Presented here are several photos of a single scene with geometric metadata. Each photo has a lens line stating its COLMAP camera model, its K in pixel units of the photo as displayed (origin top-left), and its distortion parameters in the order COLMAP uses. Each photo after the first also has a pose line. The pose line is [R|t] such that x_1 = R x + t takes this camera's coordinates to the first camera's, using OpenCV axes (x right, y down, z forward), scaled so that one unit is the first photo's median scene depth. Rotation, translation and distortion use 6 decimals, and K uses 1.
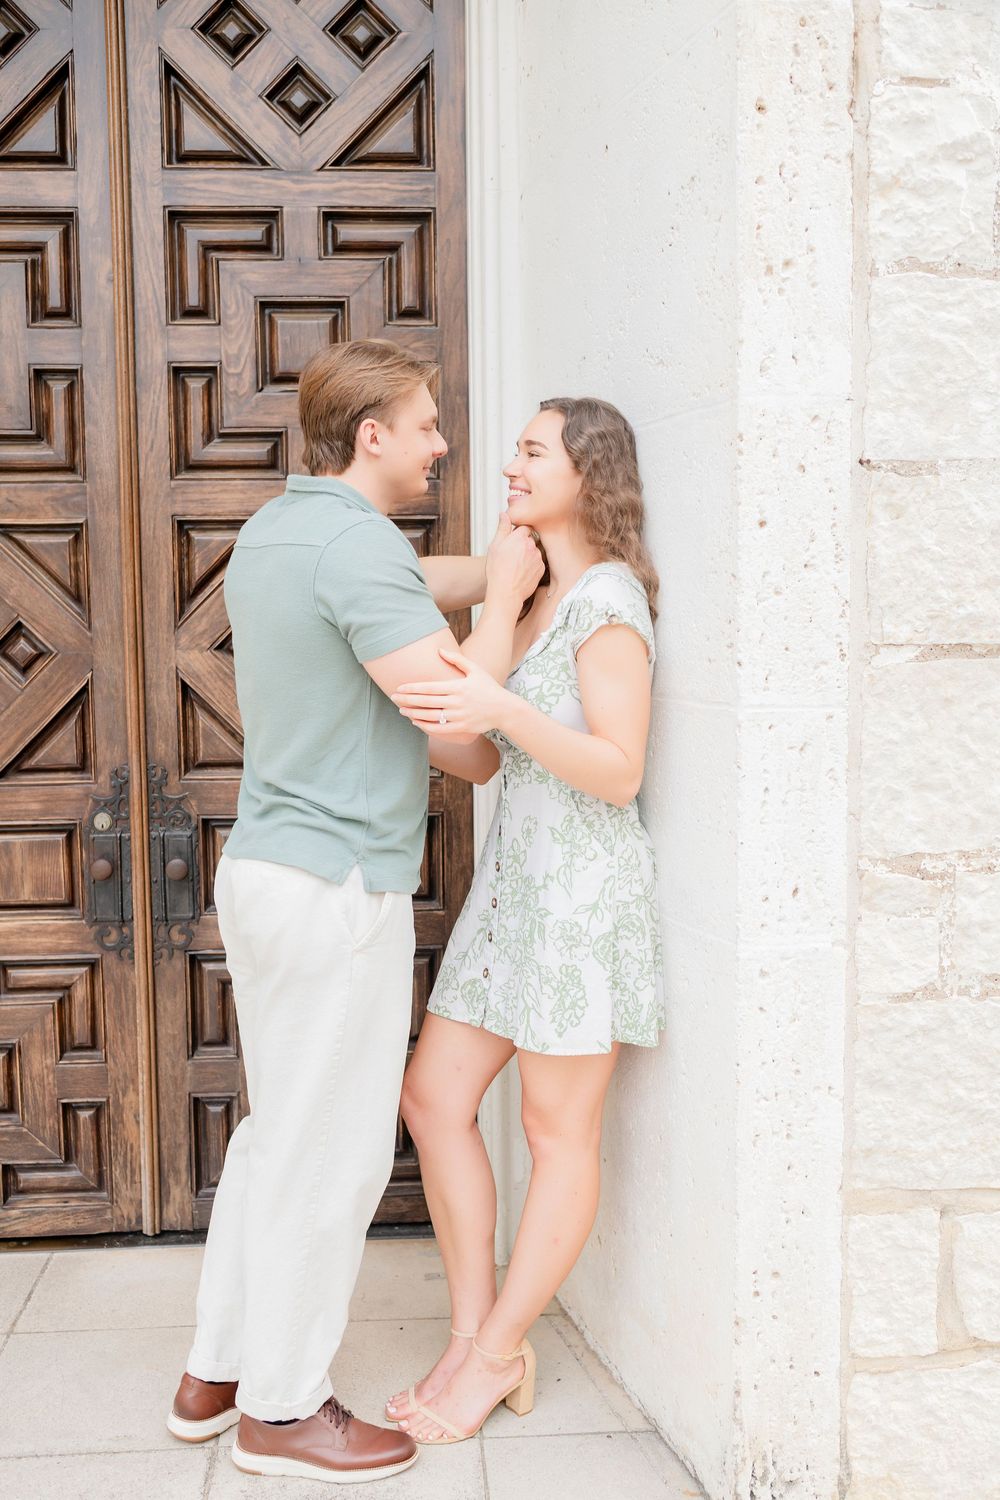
lens RADIAL K [[1593.2, 0, 500.0], [0, 1593.2, 750.0], [0, 0, 1]] dist [-0.026331, -0.000494]
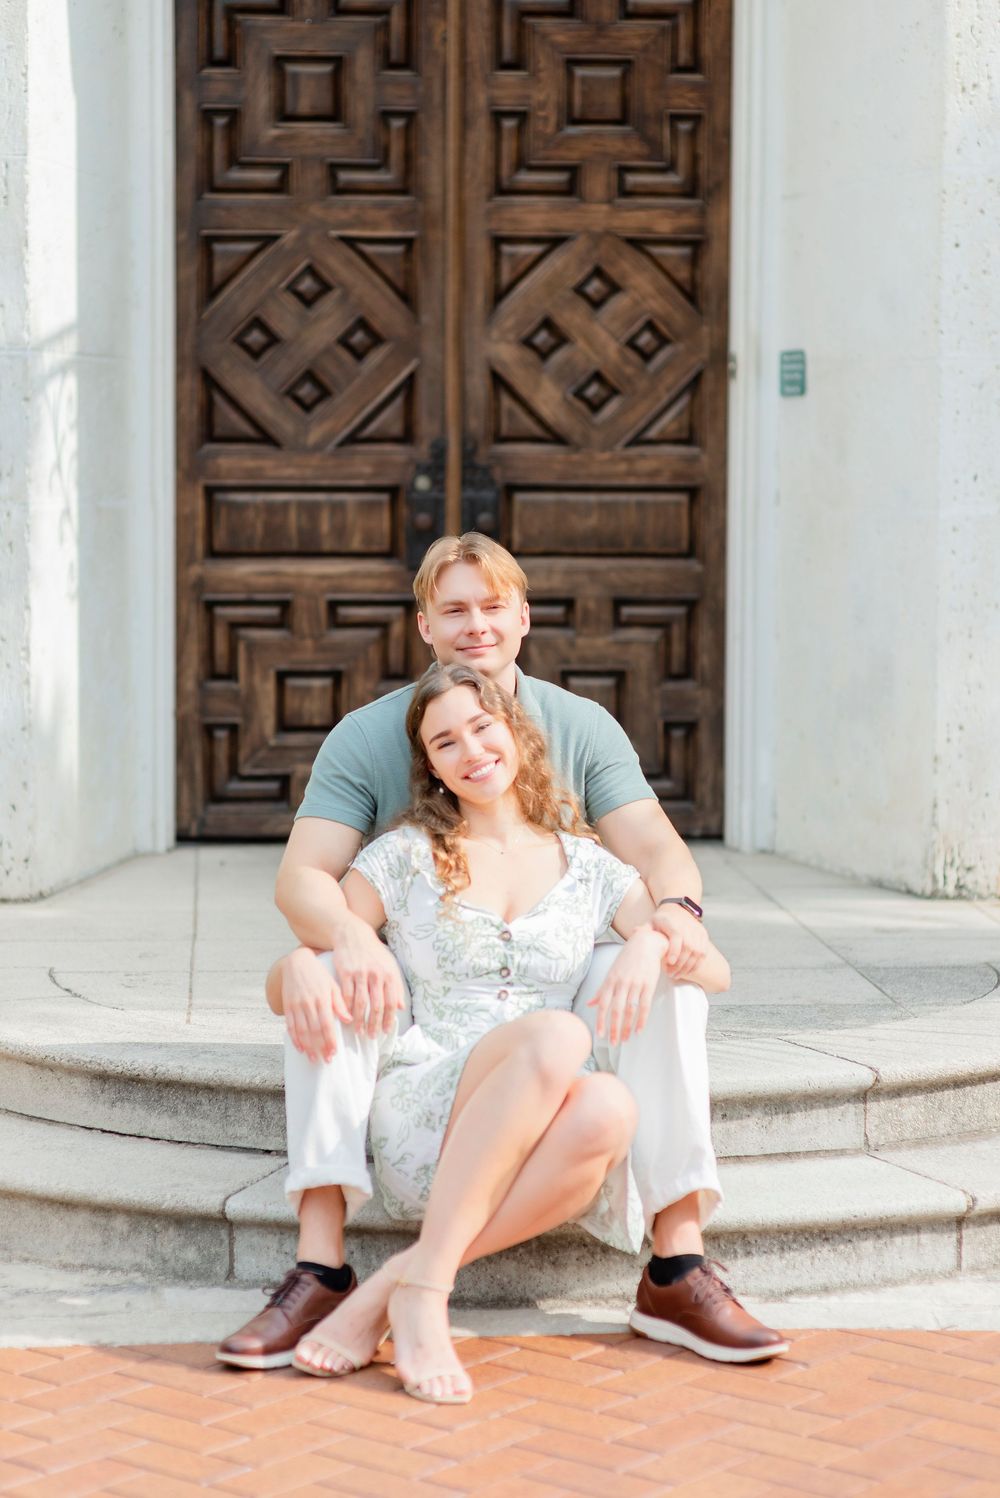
lens RADIAL K [[3740.5, 0, 500.0], [0, 3740.5, 749.0], [0, 0, 1]] dist [-0.010693, 0.128018]
pose [[0.999815, 0.015802, 0.010960, -0.314300], [-0.015716, 0.999845, -0.007895, 0.383863], [-0.011083, 0.007721, 0.999909, -2.632357]]
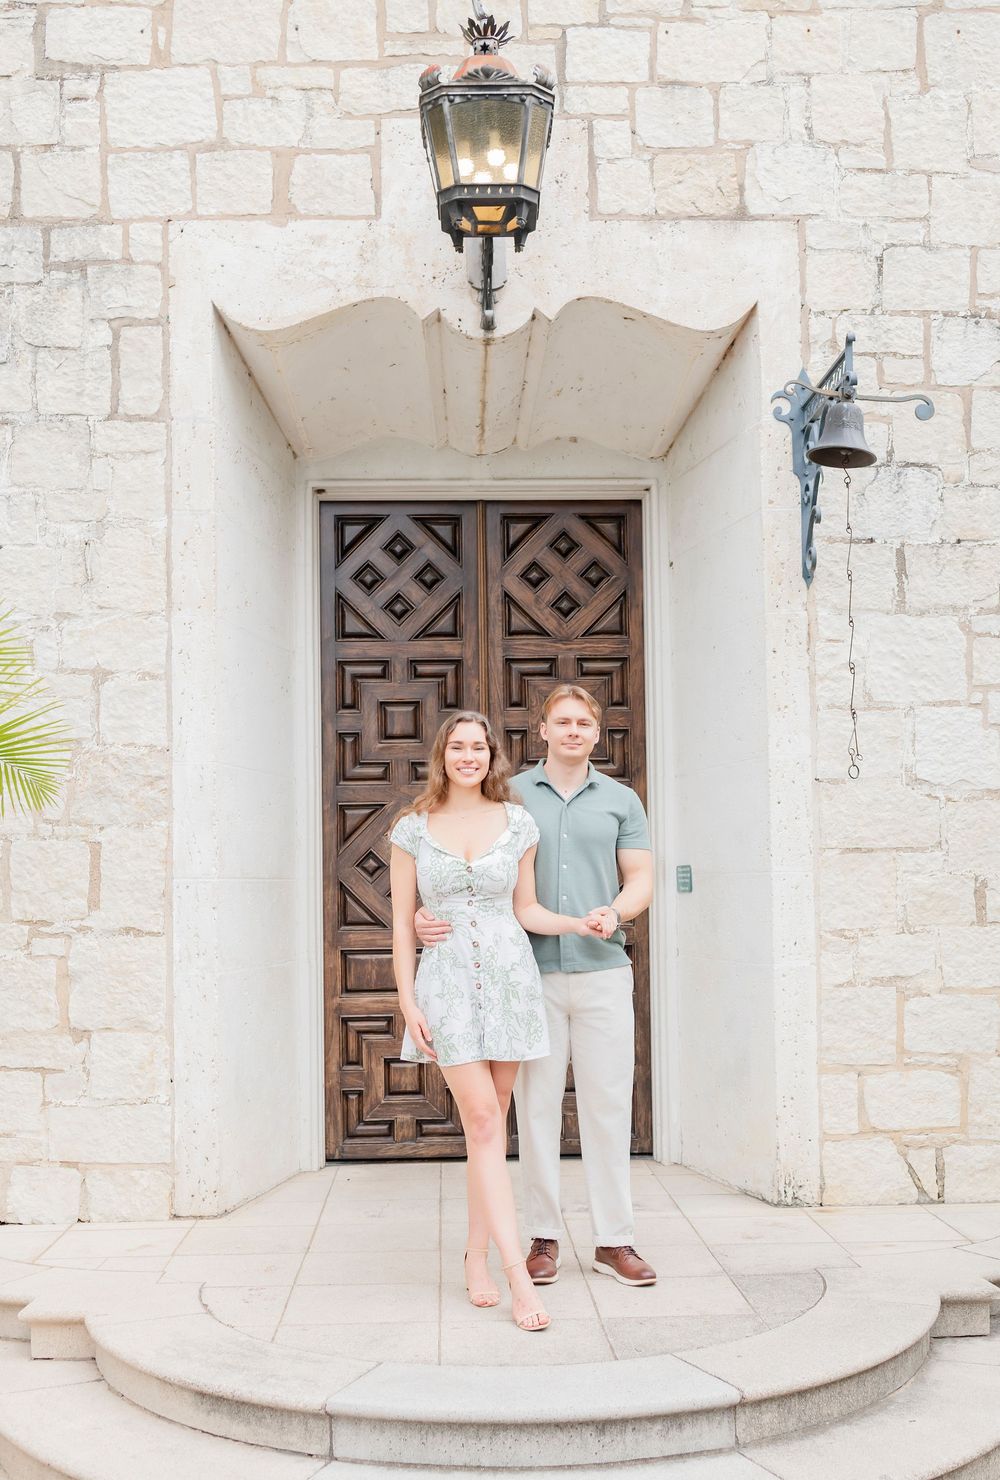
lens RADIAL K [[1684.5, 0, 523.5], [0, 1684.5, 800.2], [0, 0, 1]] dist [-0.033812, 0.035045]
pose [[0.999767, -0.004473, -0.021108, -0.190845], [0.001451, 0.990003, -0.141036, 0.235630], [0.021528, 0.140972, 0.989779, -1.691101]]
